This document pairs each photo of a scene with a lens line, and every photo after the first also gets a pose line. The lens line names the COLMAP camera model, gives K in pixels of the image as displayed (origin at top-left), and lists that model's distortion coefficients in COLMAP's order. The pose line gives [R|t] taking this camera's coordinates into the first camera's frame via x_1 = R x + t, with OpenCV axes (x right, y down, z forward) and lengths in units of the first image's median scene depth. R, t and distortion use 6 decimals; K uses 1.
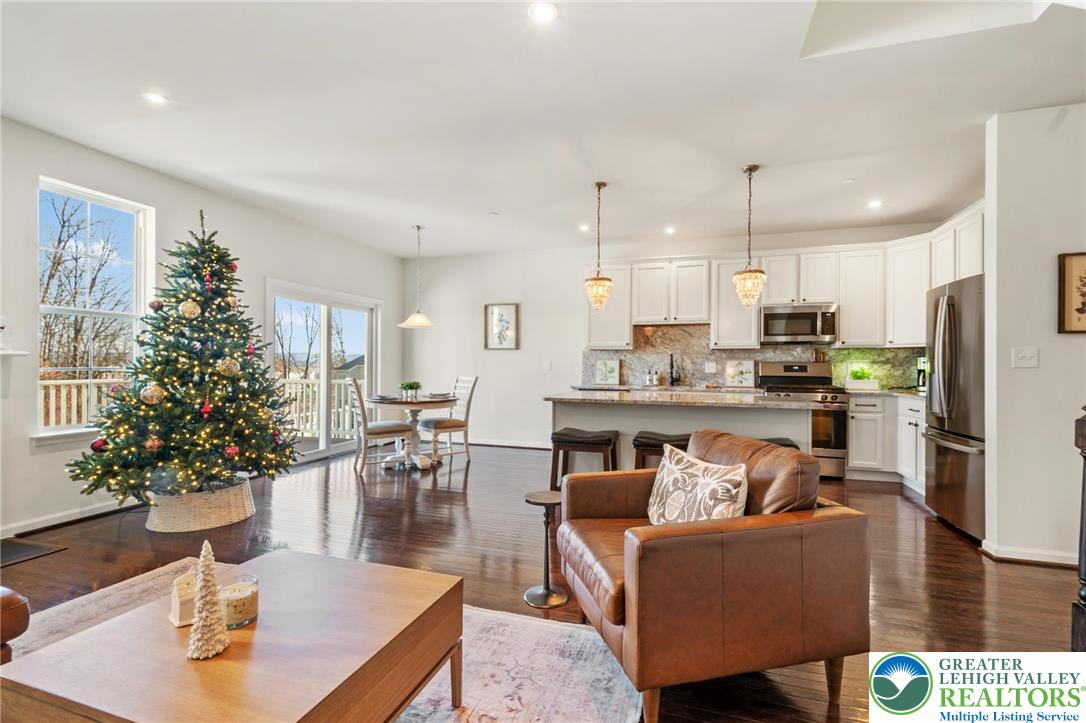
lens RADIAL K [[488.7, 0, 537.9], [0, 488.7, 363.5], [0, 0, 1]] dist [0.005325, -0.002085]
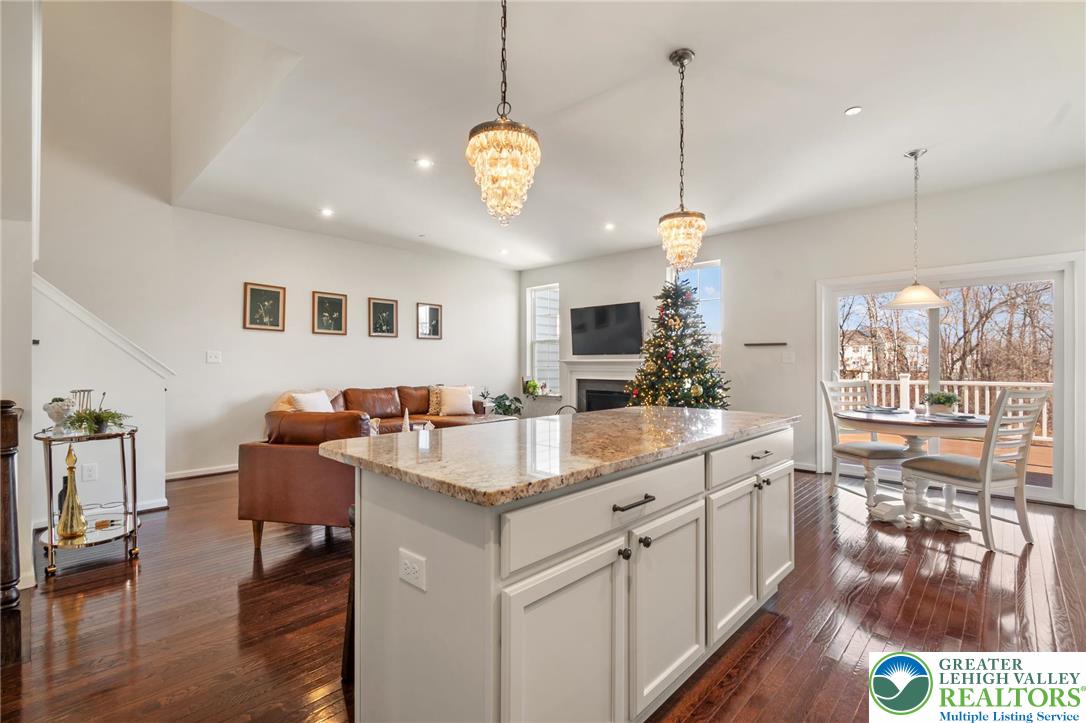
lens RADIAL K [[488.7, 0, 545.4], [0, 488.7, 361.6], [0, 0, 1]] dist [0.005325, -0.002085]
pose [[-0.406088, -0.011717, -0.913759, 0.537192], [-0.002021, 0.999927, -0.011924, 0.006318], [0.913832, -0.002996, -0.406082, 0.805223]]
